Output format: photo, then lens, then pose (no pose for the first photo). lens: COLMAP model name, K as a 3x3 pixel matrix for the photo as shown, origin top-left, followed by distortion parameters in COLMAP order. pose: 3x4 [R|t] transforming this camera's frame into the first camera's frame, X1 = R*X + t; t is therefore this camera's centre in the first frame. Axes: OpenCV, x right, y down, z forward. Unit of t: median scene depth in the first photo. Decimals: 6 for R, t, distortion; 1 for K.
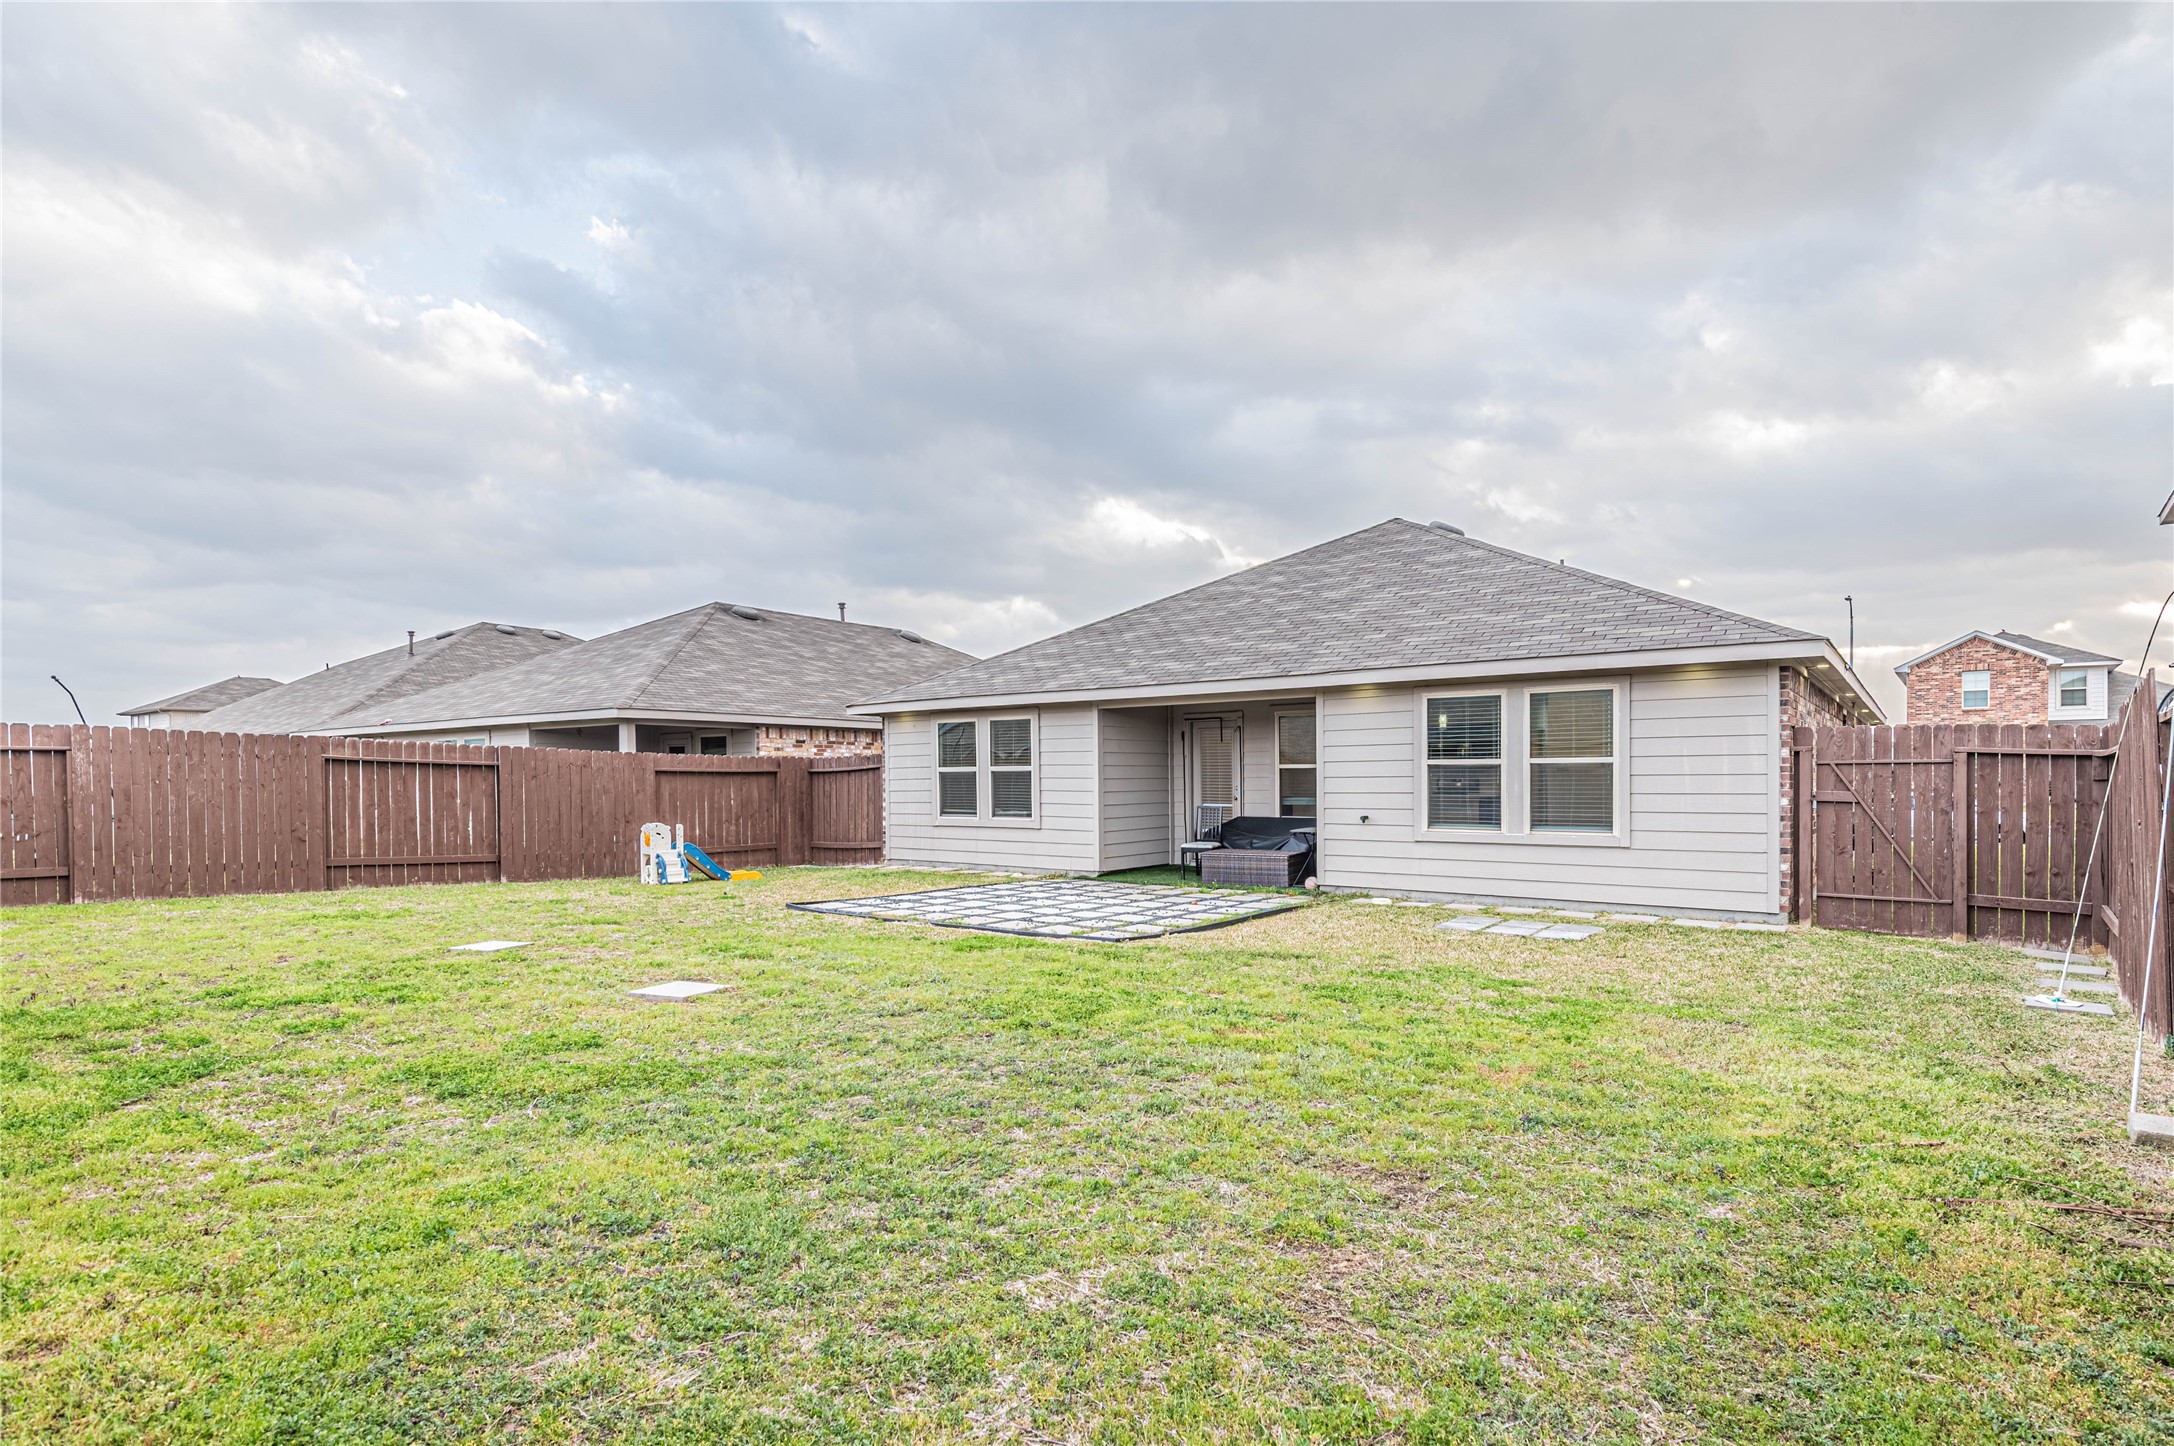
lens RADIAL K [[1013.2, 0, 1198.4], [0, 1013.2, 792.2], [0, 0, 1]] dist [-0.000931, -0.000053]
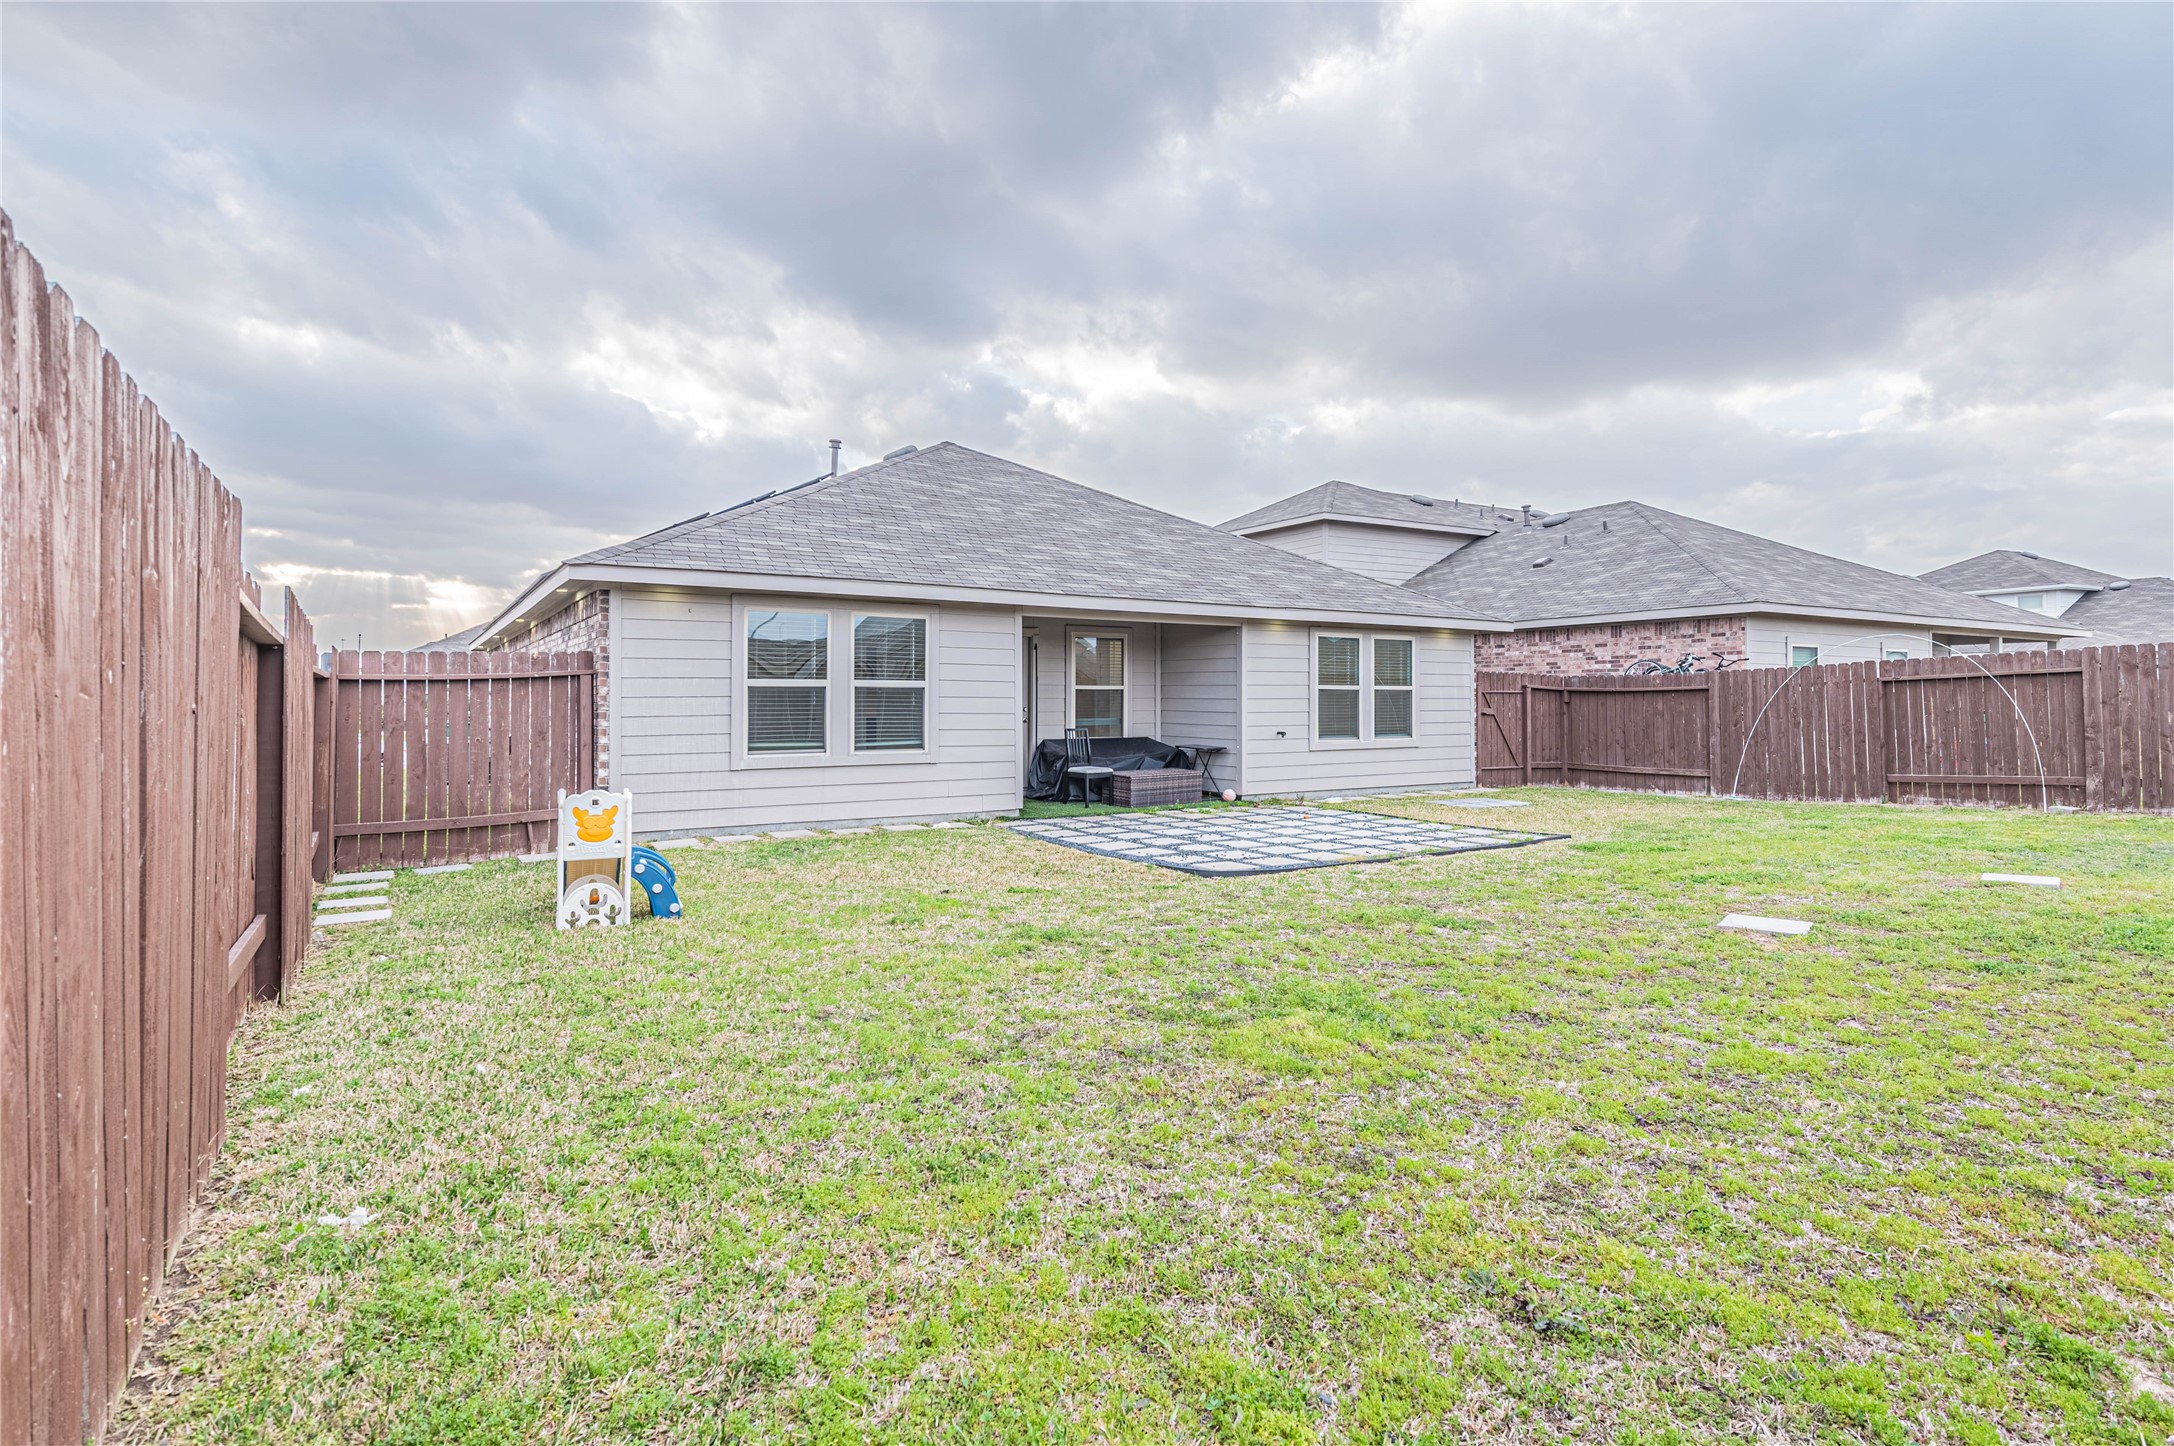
lens RADIAL K [[1020.4, 0, 1100.9], [0, 1020.4, 698.3], [0, 0, 1]] dist [0.022126, -0.008938]
pose [[0.421505, 0.006792, 0.906801, -0.993858], [0.008940, 0.999892, -0.011645, -0.003226], [-0.906782, 0.013015, 0.421399, 0.686468]]
